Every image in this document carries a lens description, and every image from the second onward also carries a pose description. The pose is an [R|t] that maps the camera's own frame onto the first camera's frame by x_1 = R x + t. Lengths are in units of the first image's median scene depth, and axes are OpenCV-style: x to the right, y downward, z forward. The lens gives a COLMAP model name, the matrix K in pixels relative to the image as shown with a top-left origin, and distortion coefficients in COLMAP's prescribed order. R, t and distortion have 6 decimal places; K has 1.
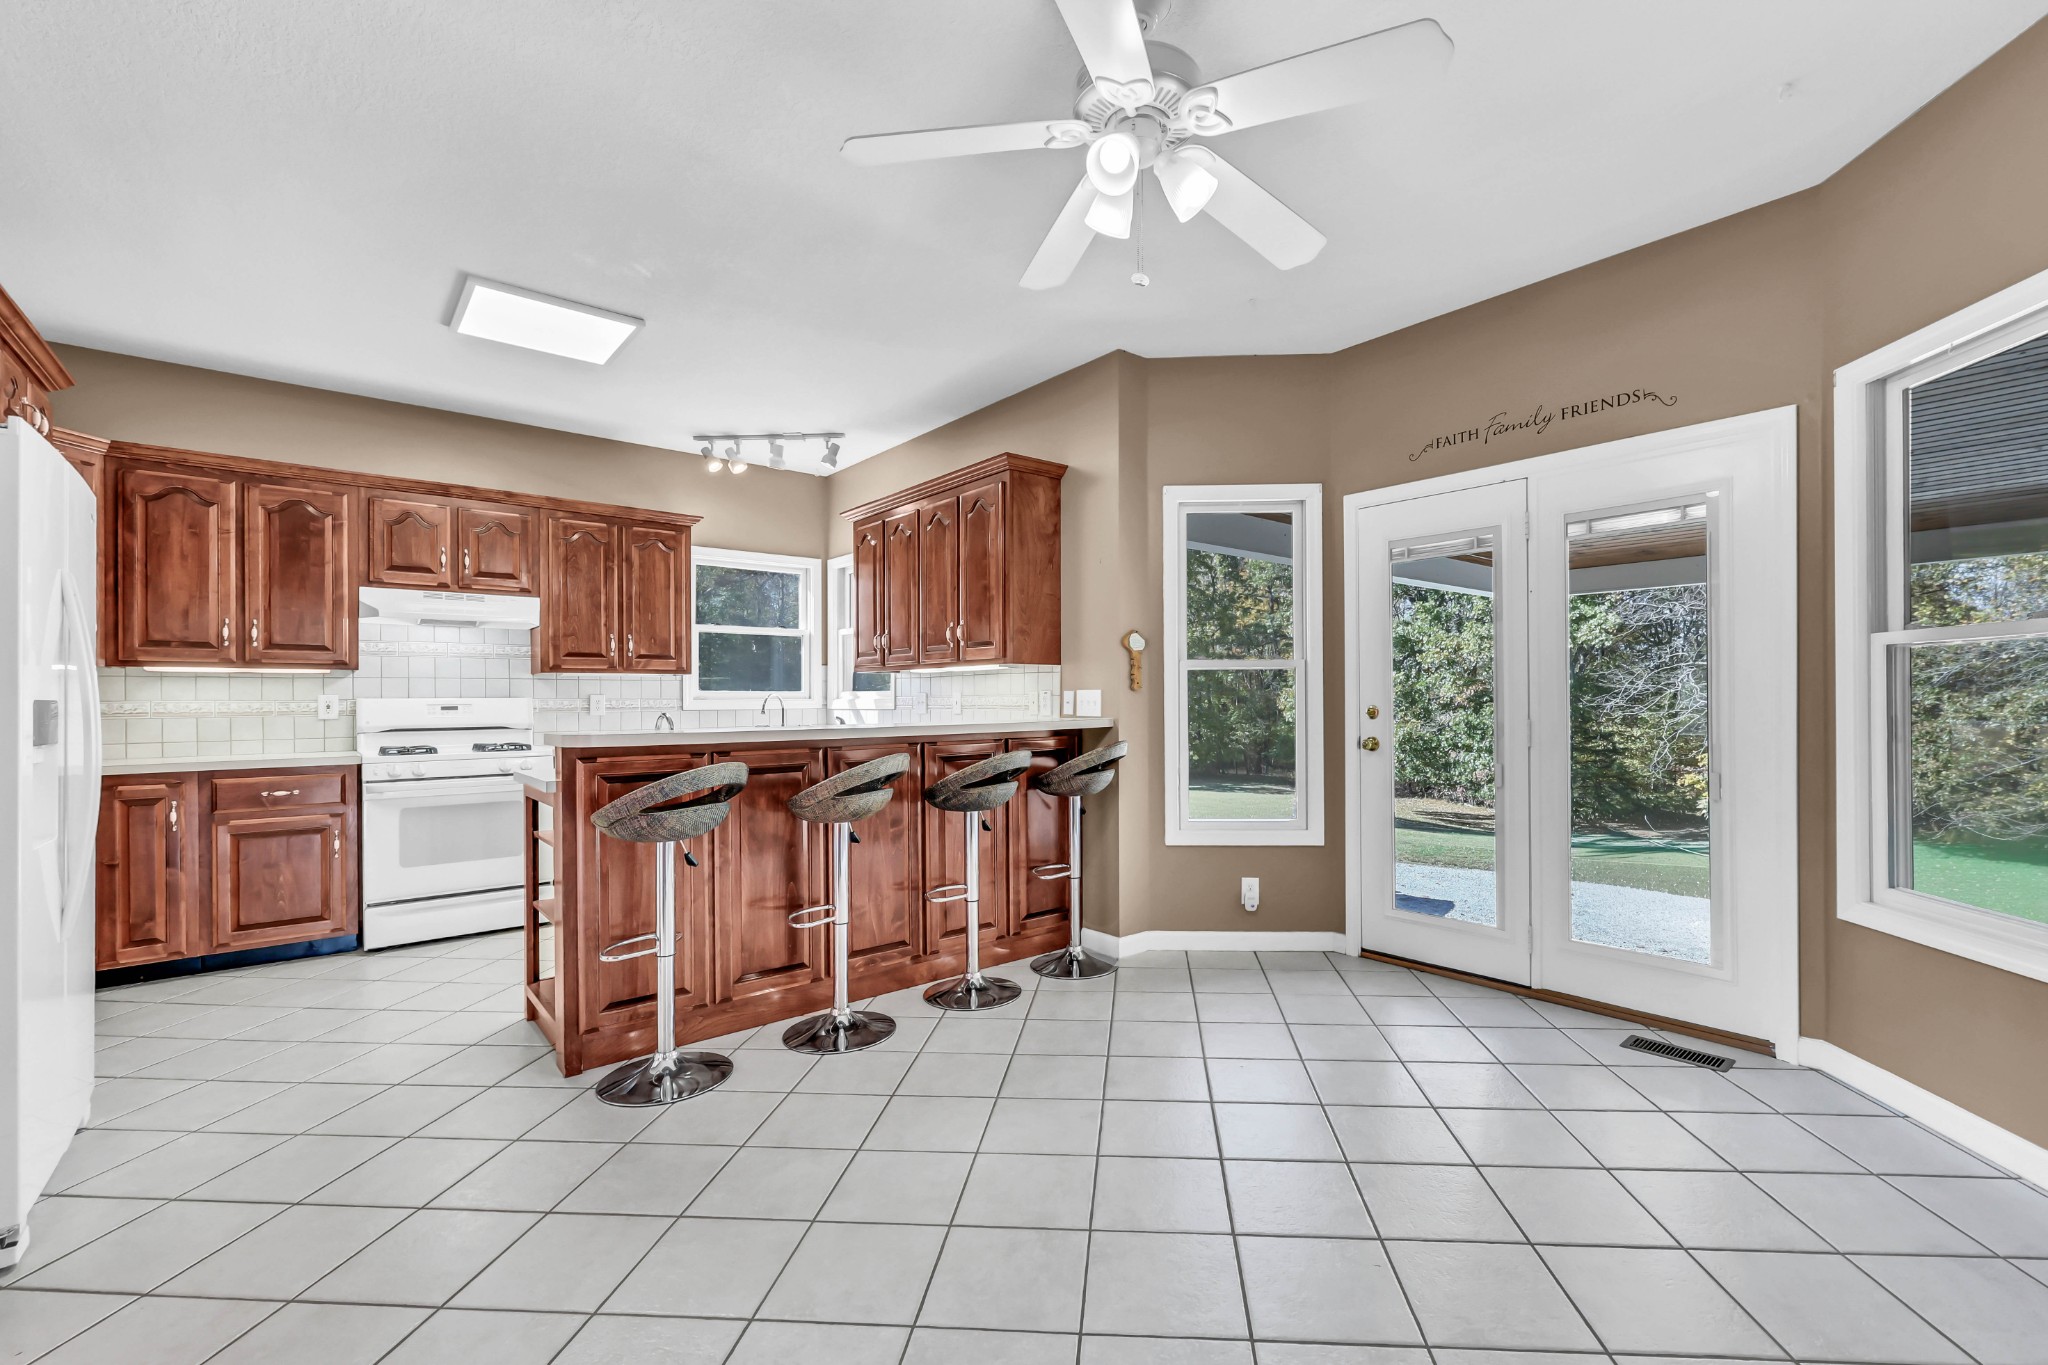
lens RADIAL K [[883.9, 0, 1065.3], [0, 883.9, 699.0], [0, 0, 1]] dist [0.004316, -0.000413]
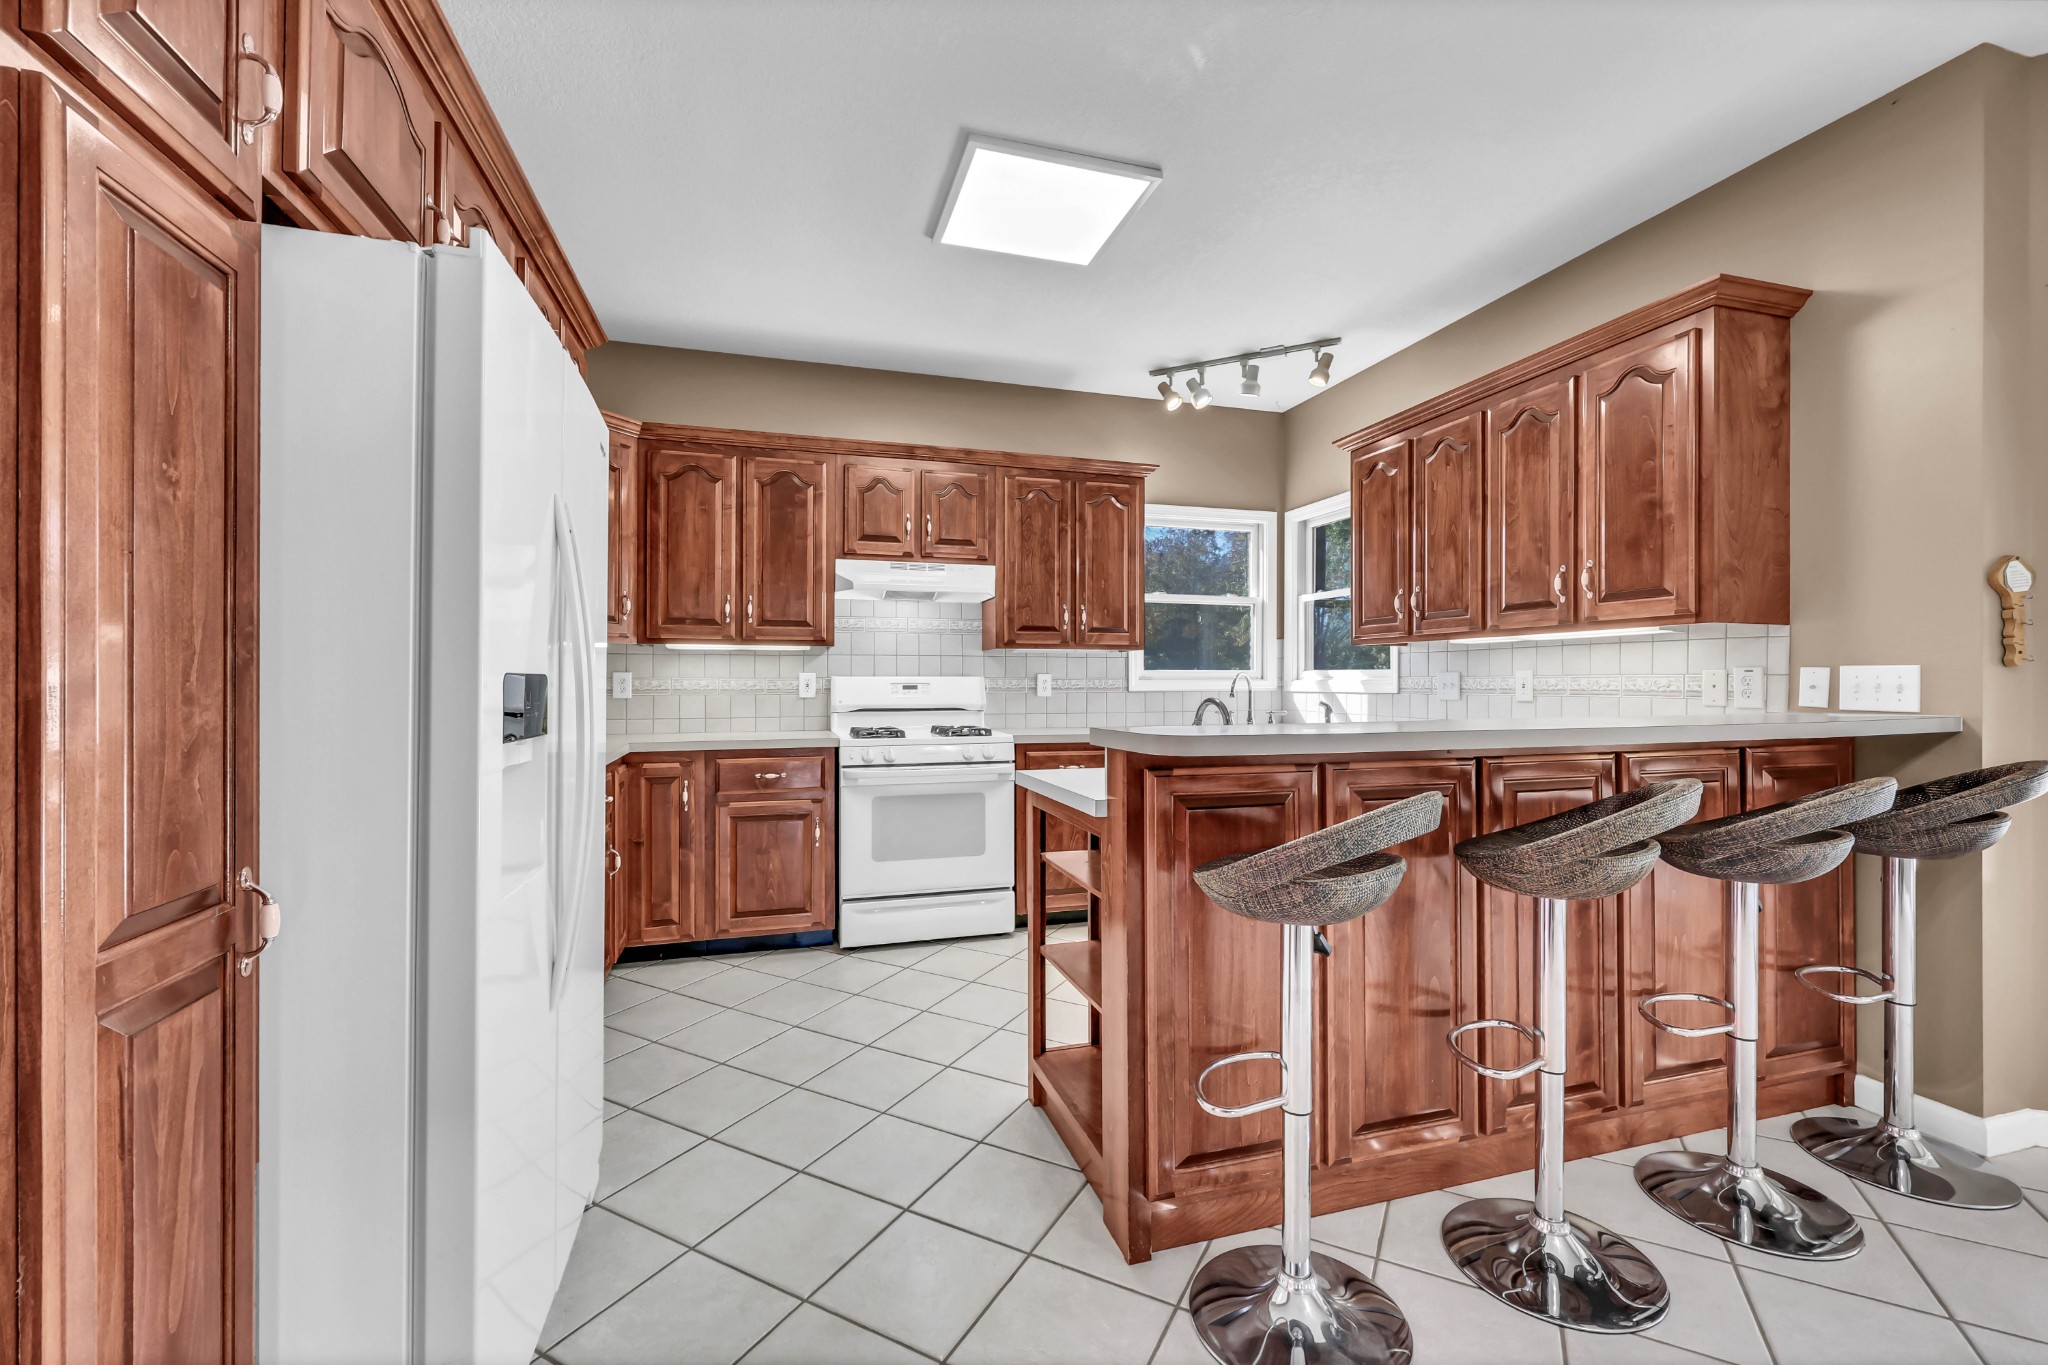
lens RADIAL K [[818.1, 0, 1021.6], [0, 818.1, 678.7], [0, 0, 1]] dist [-0.001041, -0.000409]
pose [[0.916106, 0.004350, -0.400914, -0.279136], [-0.005302, 0.999985, -0.001263, 0.002037], [0.400902, 0.003283, 0.916115, 0.295122]]
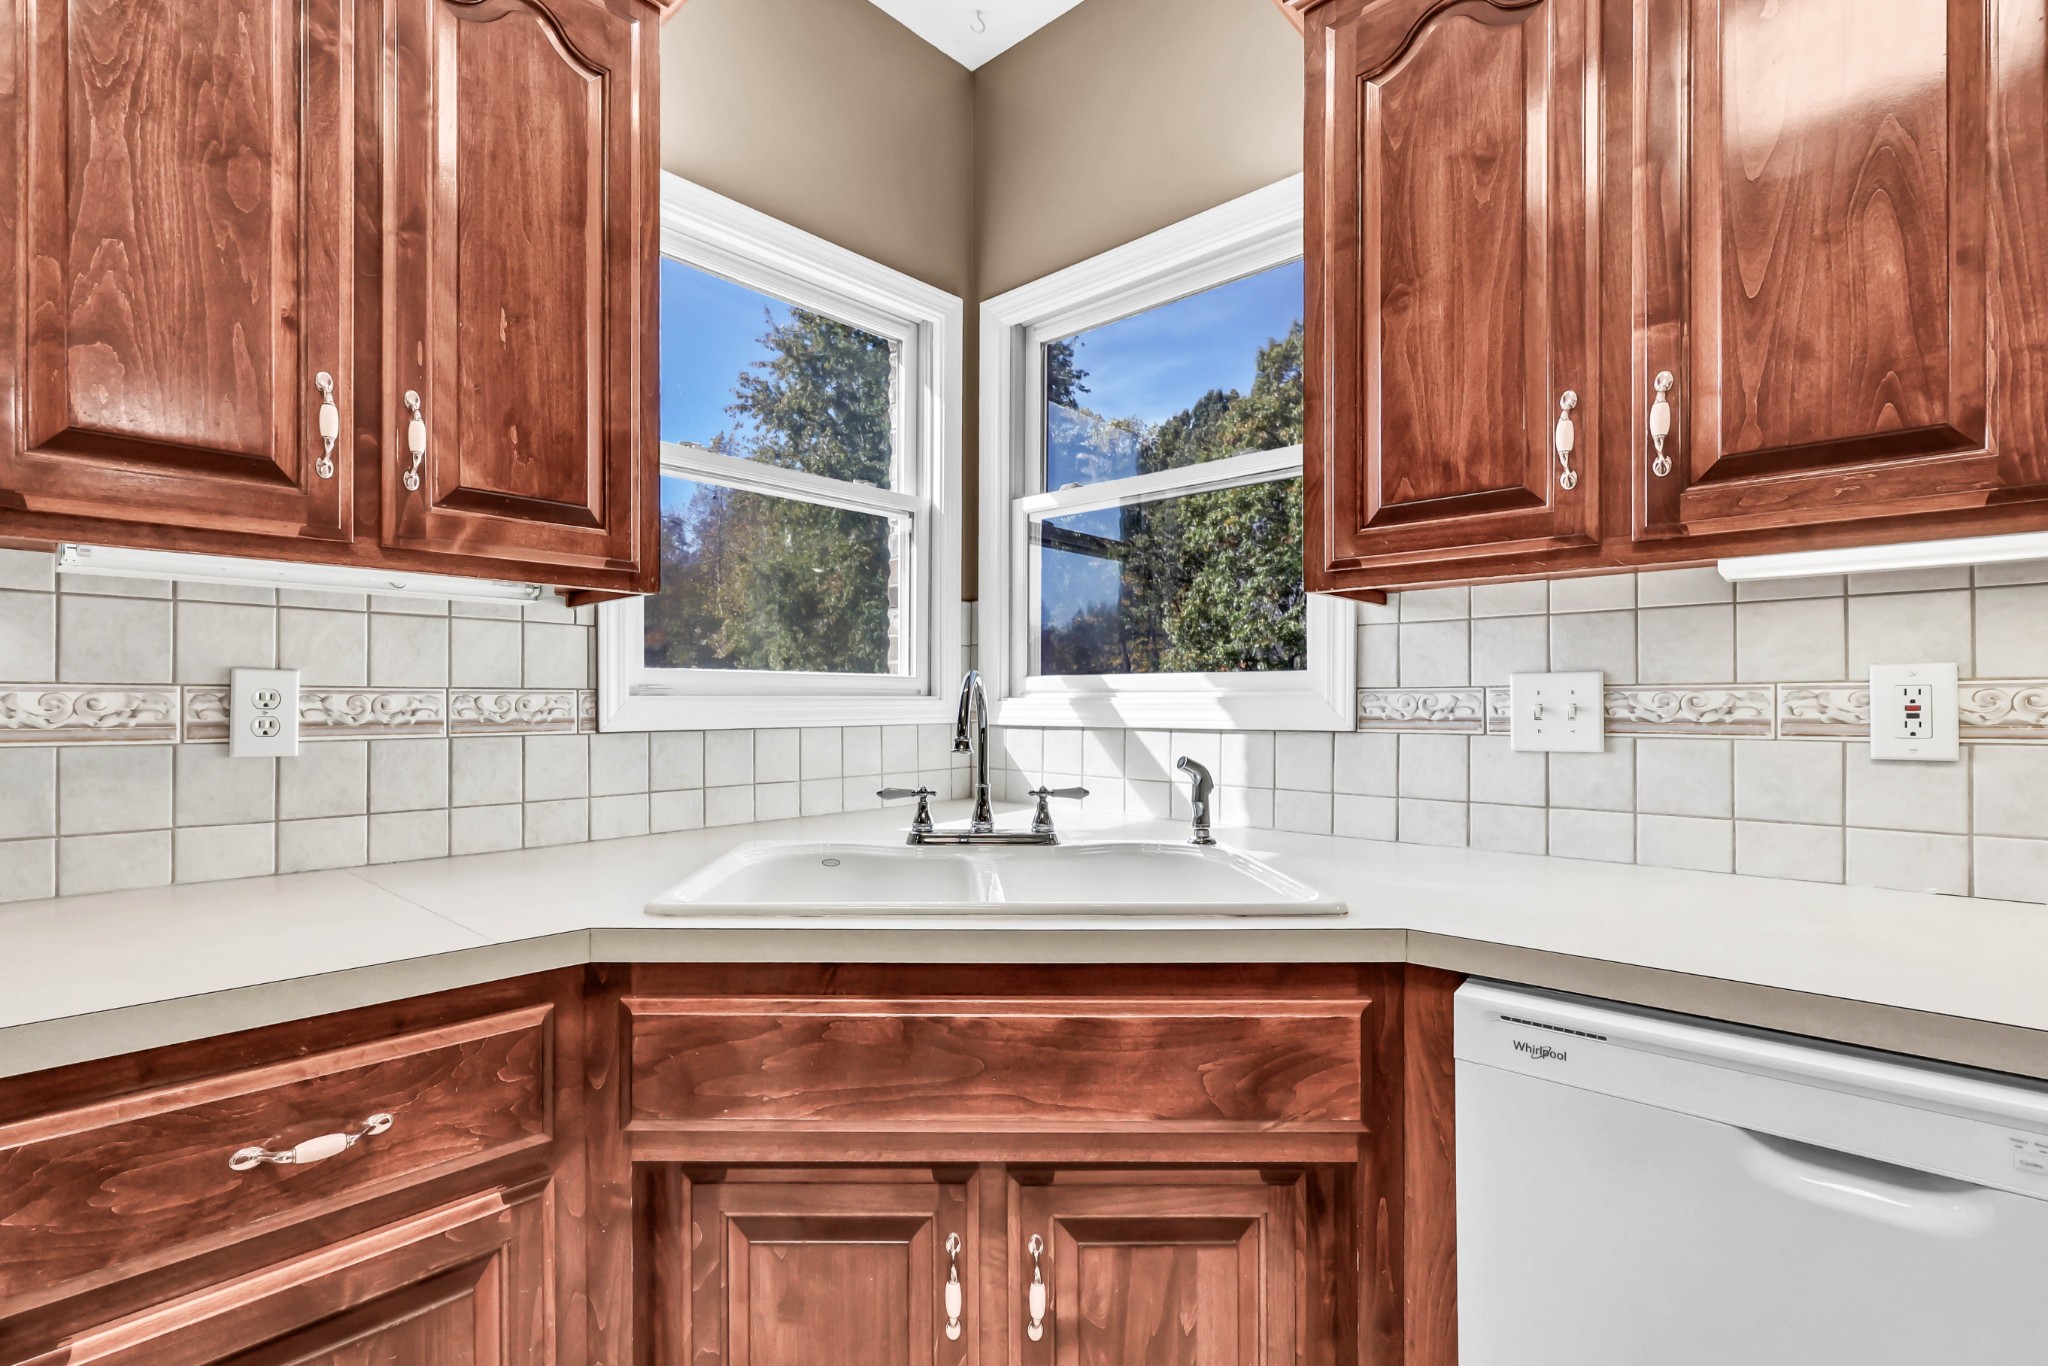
lens RADIAL K [[897.7, 0, 892.6], [0, 897.7, 701.0], [0, 0, 1]] dist [0.001791, 0.000115]
pose [[0.998136, 0.005711, 0.060768, -0.485064], [-0.005488, 0.999978, -0.003825, 0.004473], [-0.060789, 0.003484, 0.998145, 0.967556]]
